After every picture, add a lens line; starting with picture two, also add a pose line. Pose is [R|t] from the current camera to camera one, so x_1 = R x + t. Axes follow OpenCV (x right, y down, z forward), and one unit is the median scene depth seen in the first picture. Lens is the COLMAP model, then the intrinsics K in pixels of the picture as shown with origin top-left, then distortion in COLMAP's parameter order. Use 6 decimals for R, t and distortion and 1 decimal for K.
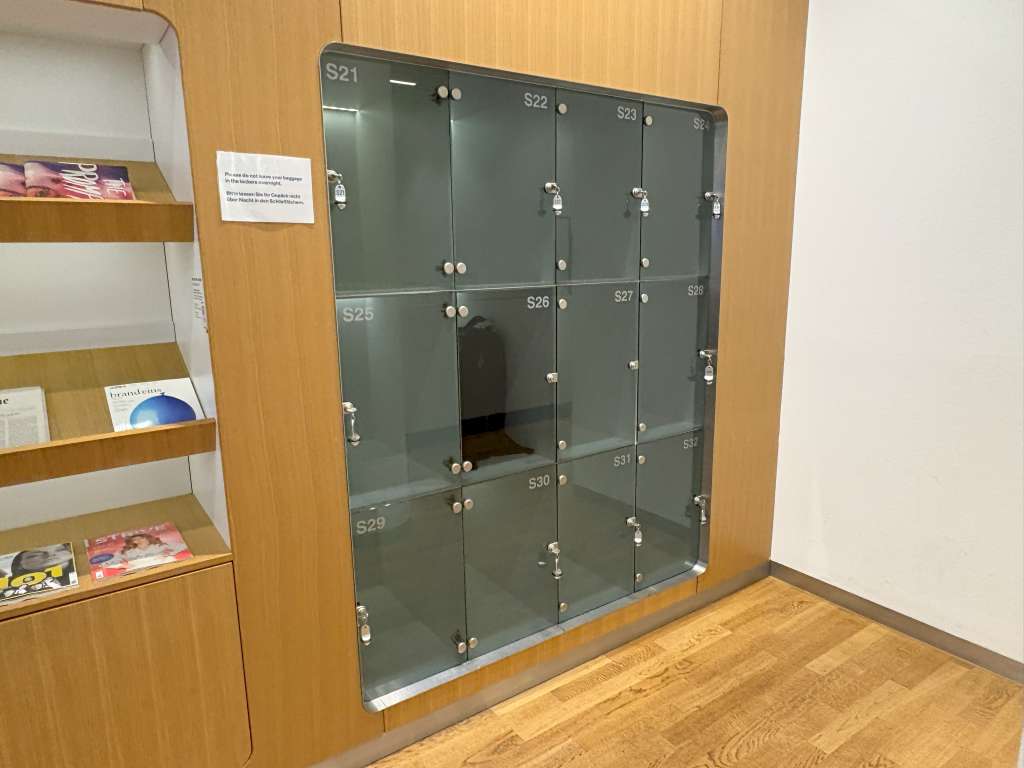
lens RADIAL K [[643.9, 0, 512.0], [0, 643.9, 384.0], [0, 0, 1]] dist [0.003167, 0.001834]
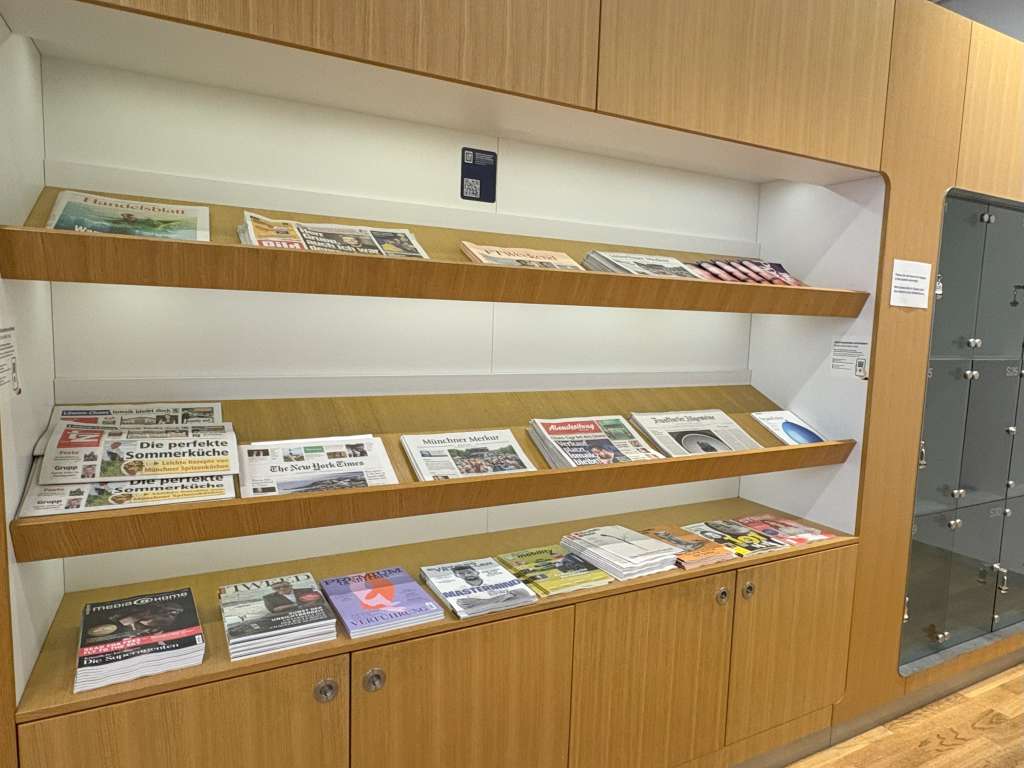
lens RADIAL K [[645.3, 0, 512.0], [0, 645.3, 384.0], [0, 0, 1]] dist [-0.005552, -0.002764]
pose [[0.991503, 0.063018, -0.113797, -1.052675], [-0.072660, 0.993925, -0.082670, 0.103254], [0.107896, 0.090236, 0.990059, -0.500937]]
